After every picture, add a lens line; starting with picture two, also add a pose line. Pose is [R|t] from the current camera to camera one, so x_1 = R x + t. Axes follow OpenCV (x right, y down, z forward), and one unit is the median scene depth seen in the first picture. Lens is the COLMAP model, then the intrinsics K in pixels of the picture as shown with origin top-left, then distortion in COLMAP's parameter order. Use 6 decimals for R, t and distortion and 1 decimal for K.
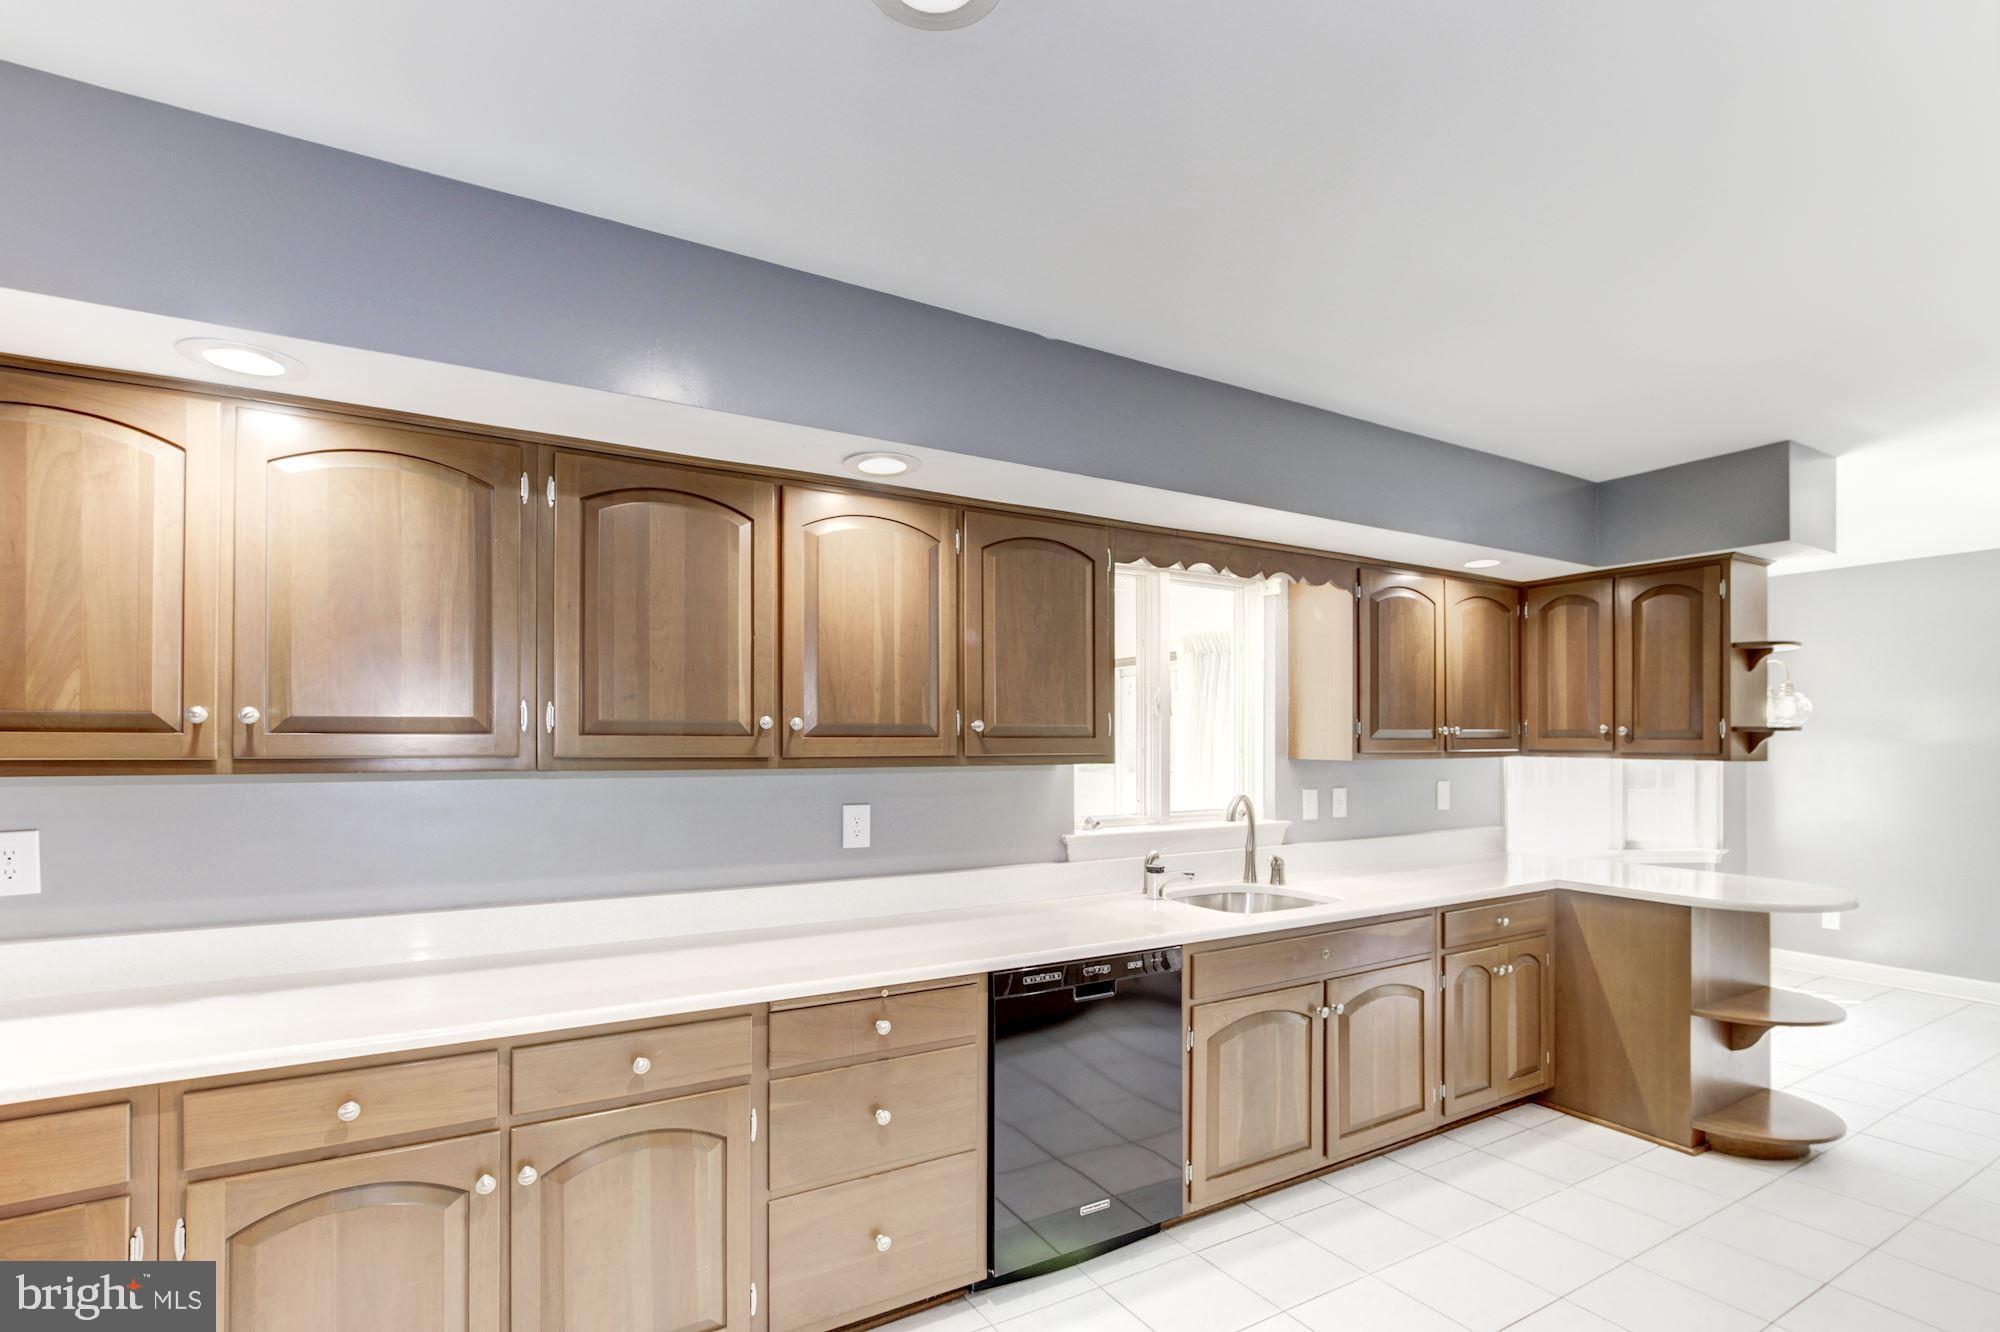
lens RADIAL K [[953.2, 0, 1001.8], [0, 953.2, 736.5], [0, 0, 1]] dist [-0.022492, 0.008815]
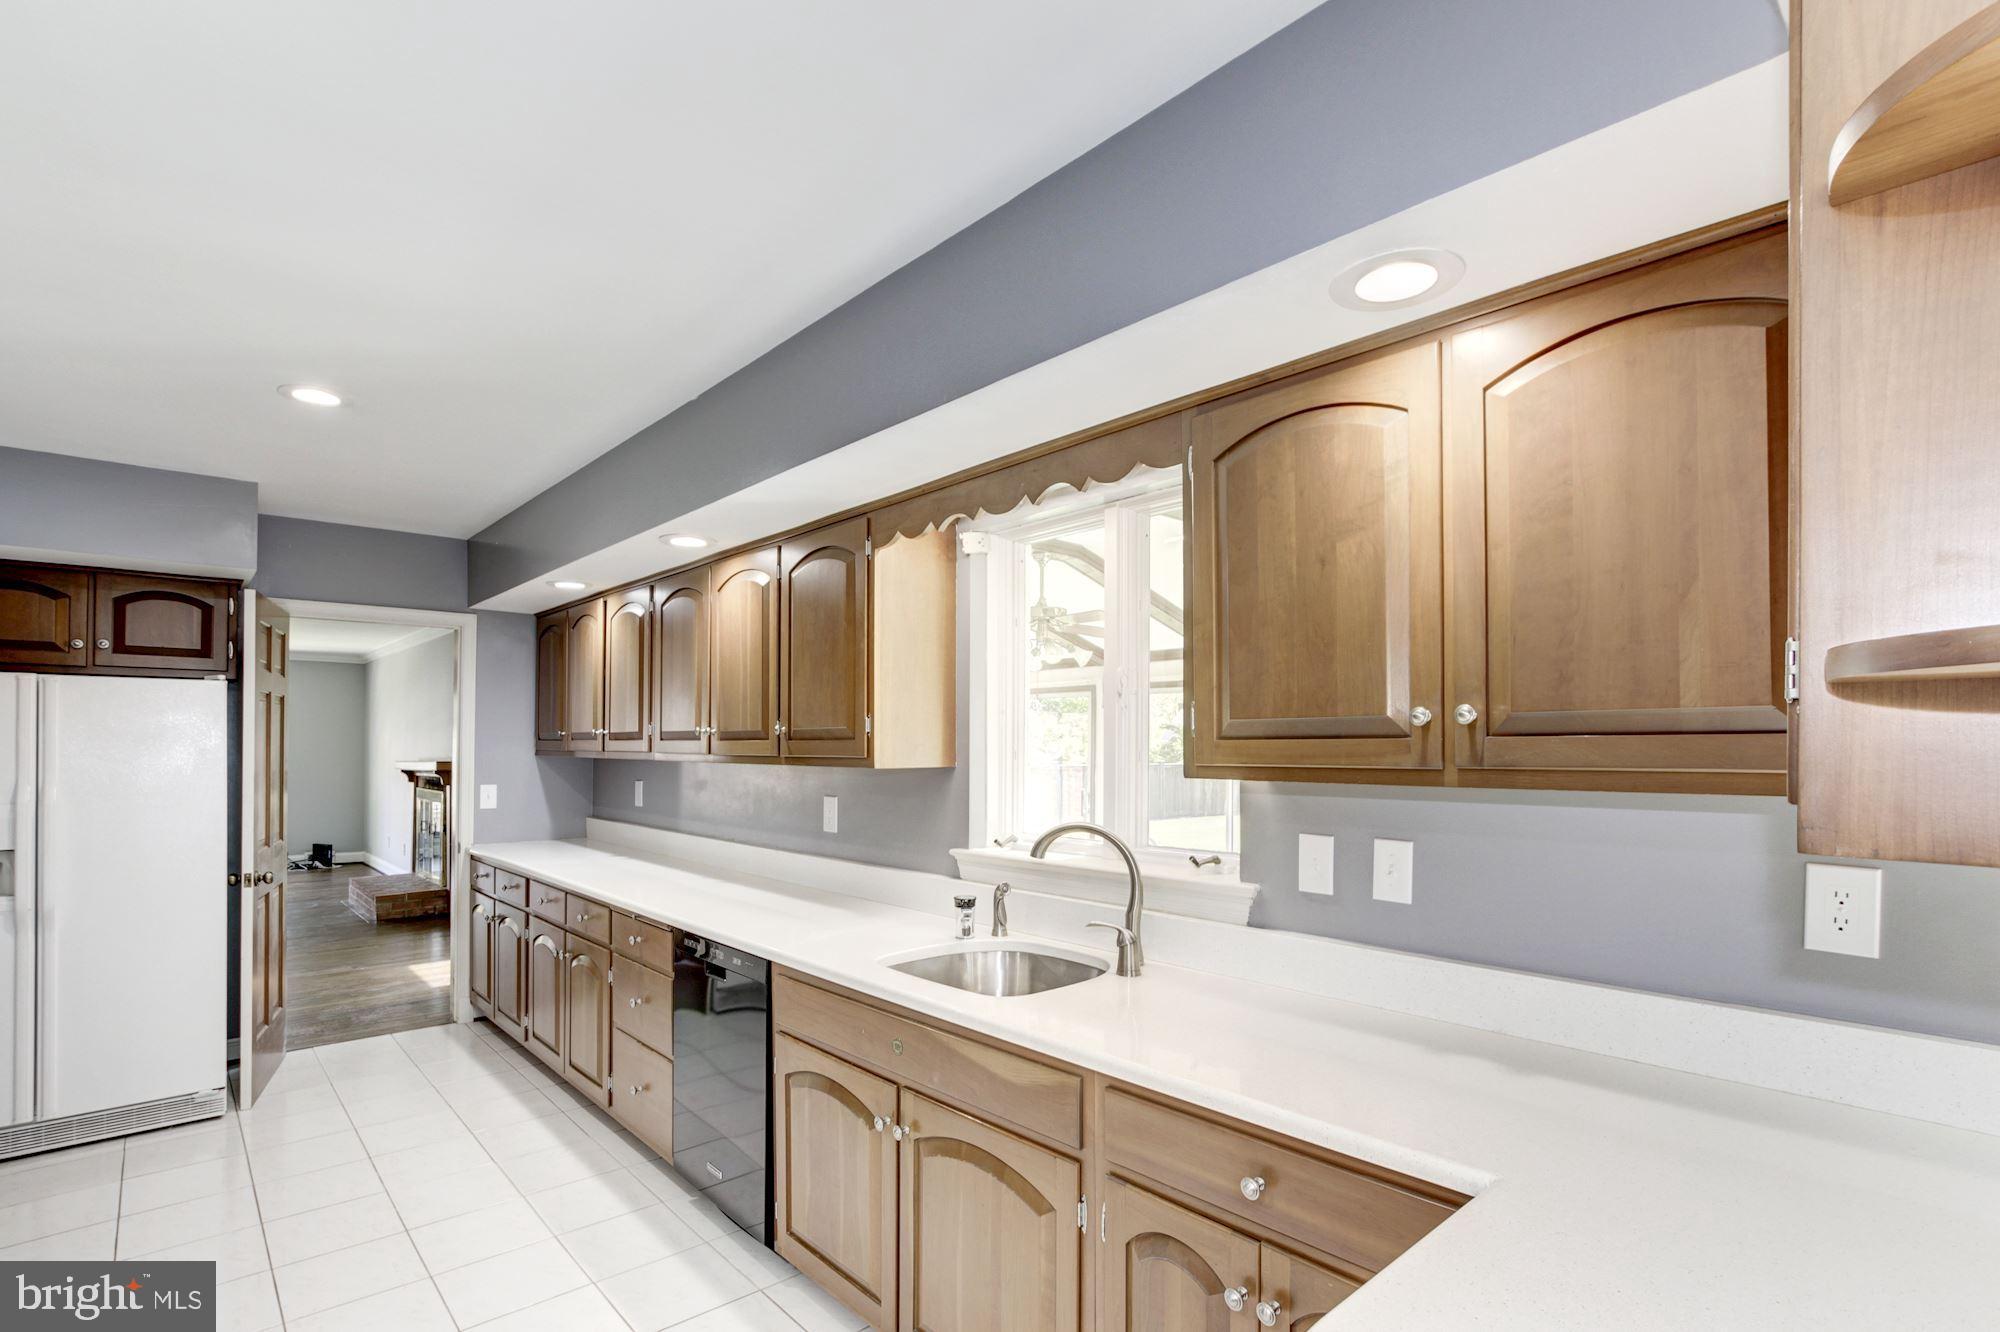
lens RADIAL K [[953.2, 0, 1001.8], [0, 953.2, 736.5], [0, 0, 1]] dist [-0.022492, 0.008815]
pose [[0.203363, -0.014386, -0.978998, 1.181048], [-0.003534, 0.999875, -0.015427, 0.013893], [0.979097, 0.006597, 0.203287, 1.060126]]
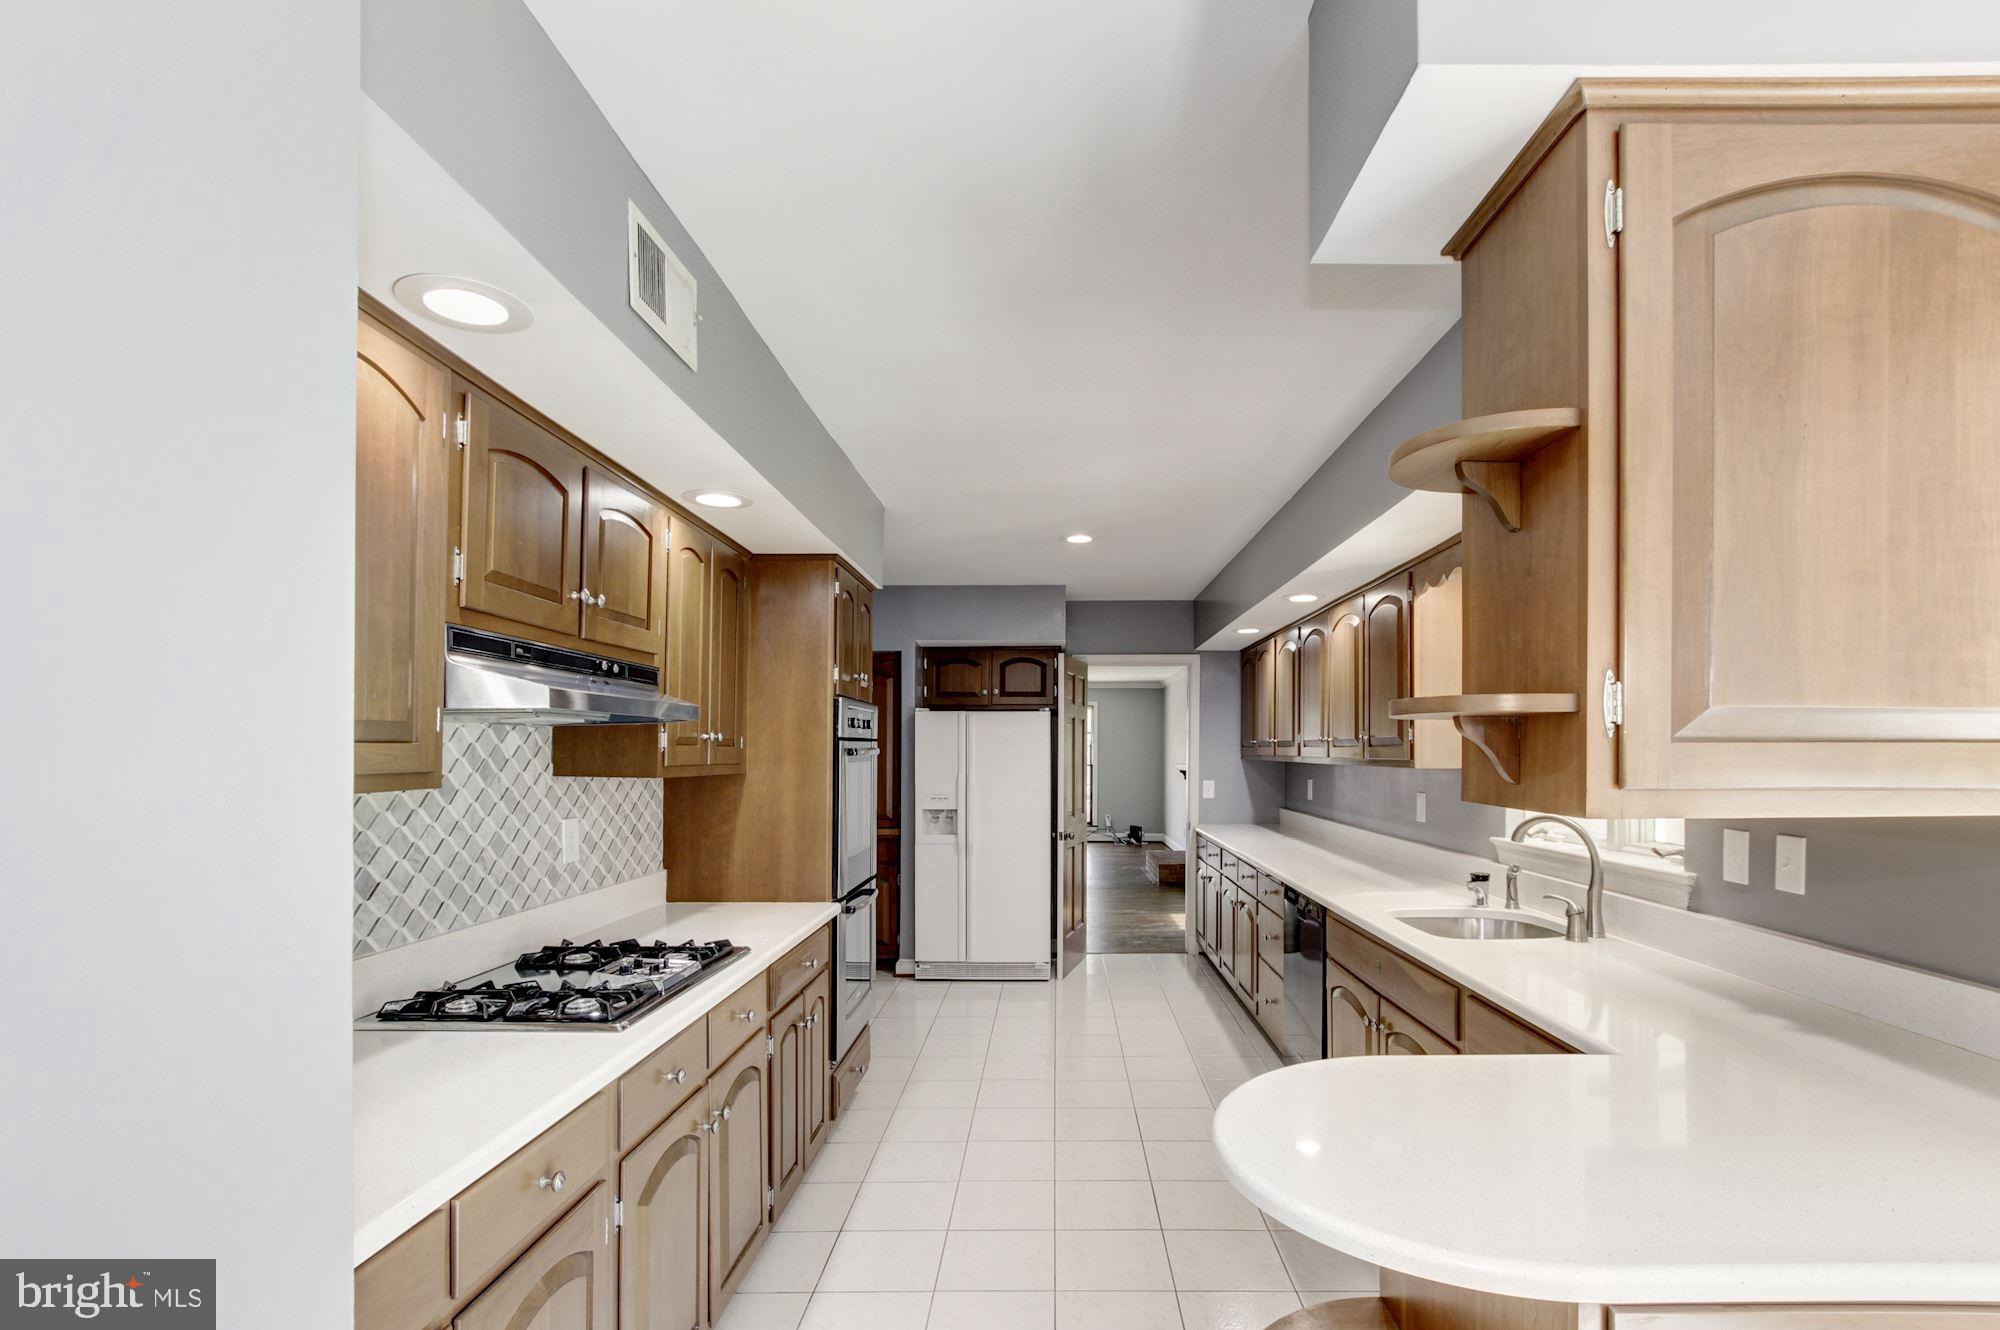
lens RADIAL K [[939.5, 0, 1035.0], [0, 939.5, 722.6], [0, 0, 1]] dist [-0.025786, -0.000448]
pose [[-0.519667, -0.029711, -0.853852, 1.522208], [-0.003958, 0.999468, -0.032369, 0.013448], [0.854360, -0.013441, -0.519508, 1.361016]]
